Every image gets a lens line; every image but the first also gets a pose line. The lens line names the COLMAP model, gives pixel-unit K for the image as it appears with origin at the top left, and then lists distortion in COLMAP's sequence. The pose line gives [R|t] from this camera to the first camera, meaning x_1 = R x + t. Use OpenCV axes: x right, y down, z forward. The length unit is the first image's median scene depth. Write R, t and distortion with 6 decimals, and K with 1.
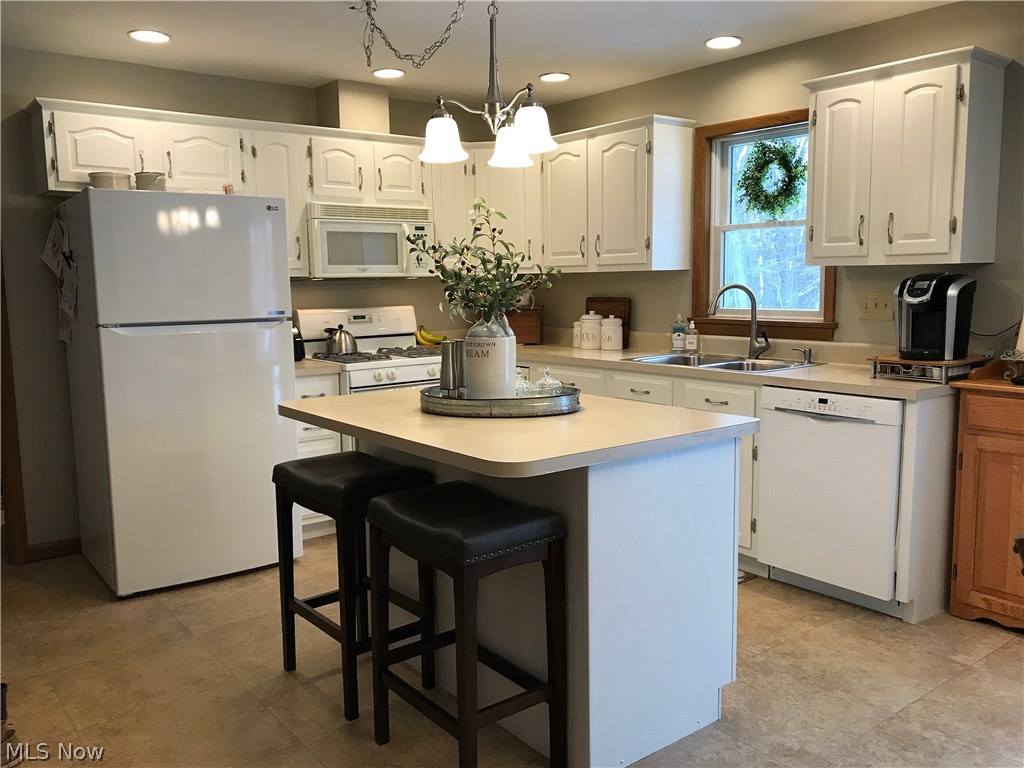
lens RADIAL K [[847.1, 0, 512.0], [0, 847.1, 380.8], [0, 0, 1]] dist [0.026372, -0.020864]
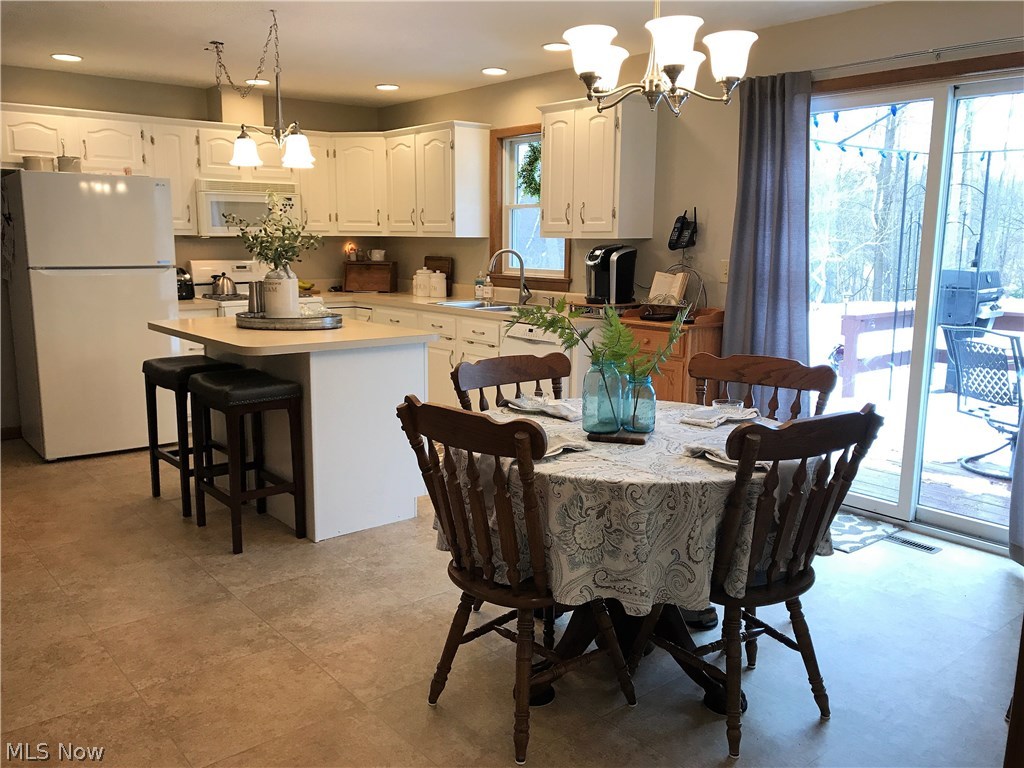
lens RADIAL K [[847.1, 0, 509.0], [0, 847.1, 382.8], [0, 0, 1]] dist [0.026372, -0.020864]
pose [[0.999339, 0.017680, 0.031776, 0.231888], [-0.019225, 0.998614, 0.048991, 0.035808], [-0.030866, -0.049570, 0.998294, -0.387024]]
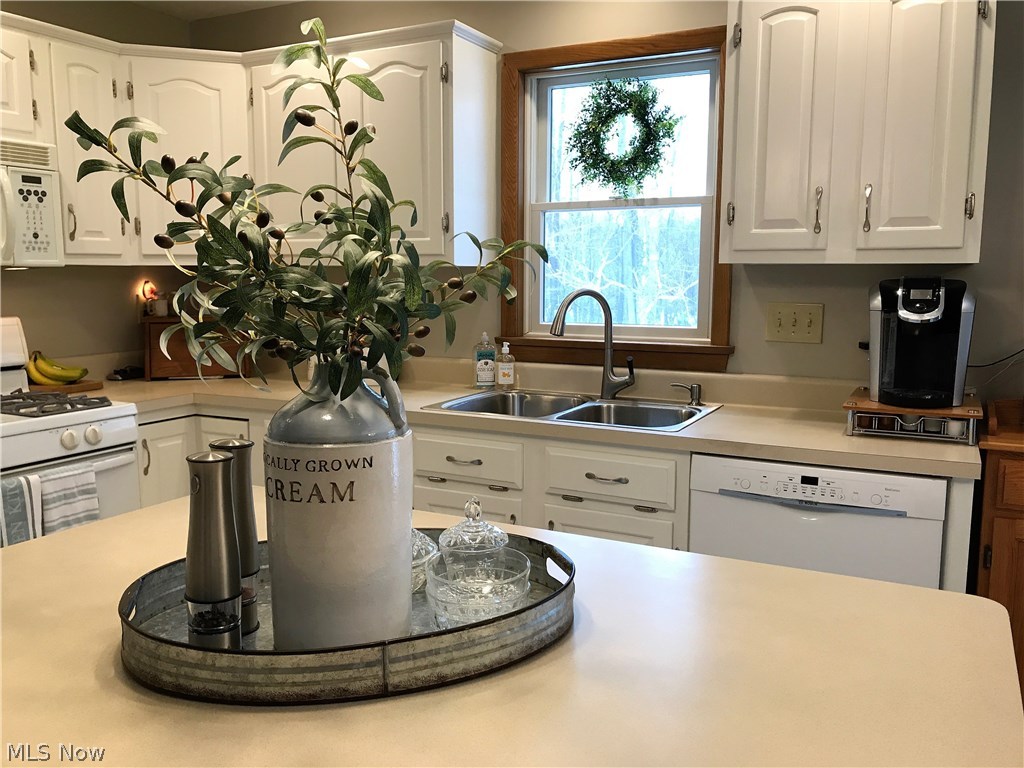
lens RADIAL K [[847.1, 0, 513.9], [0, 847.1, 376.6], [0, 0, 1]] dist [0.026372, -0.020864]
pose [[0.907998, -0.031204, 0.417810, -0.070970], [0.033545, 0.999436, 0.001741, -0.049309], [-0.417628, 0.012435, 0.908533, 0.431711]]
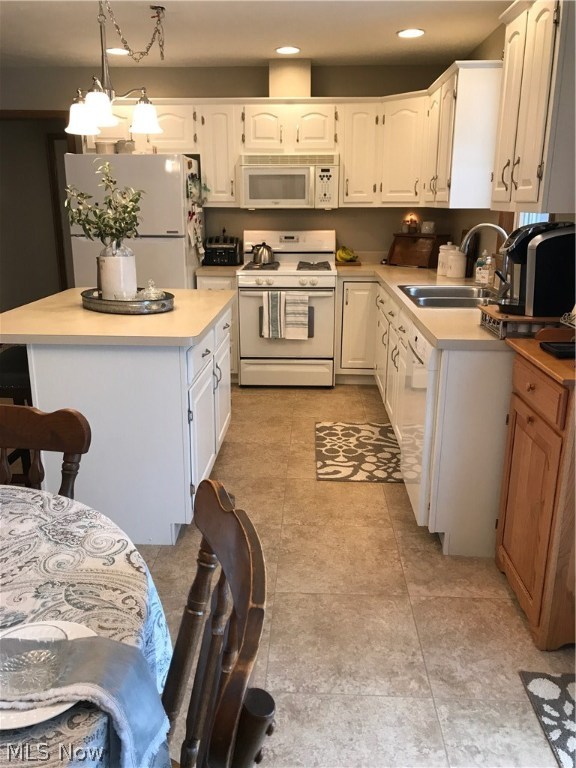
lens RADIAL K [[635.3, 0, 280.9], [0, 635.3, 377.9], [0, 0, 1]] dist [0.026372, -0.020864]
pose [[0.758585, 0.188751, -0.623636, 0.616367], [-0.091442, 0.978490, 0.184922, -0.050639], [0.645126, -0.083253, 0.759527, 0.216409]]
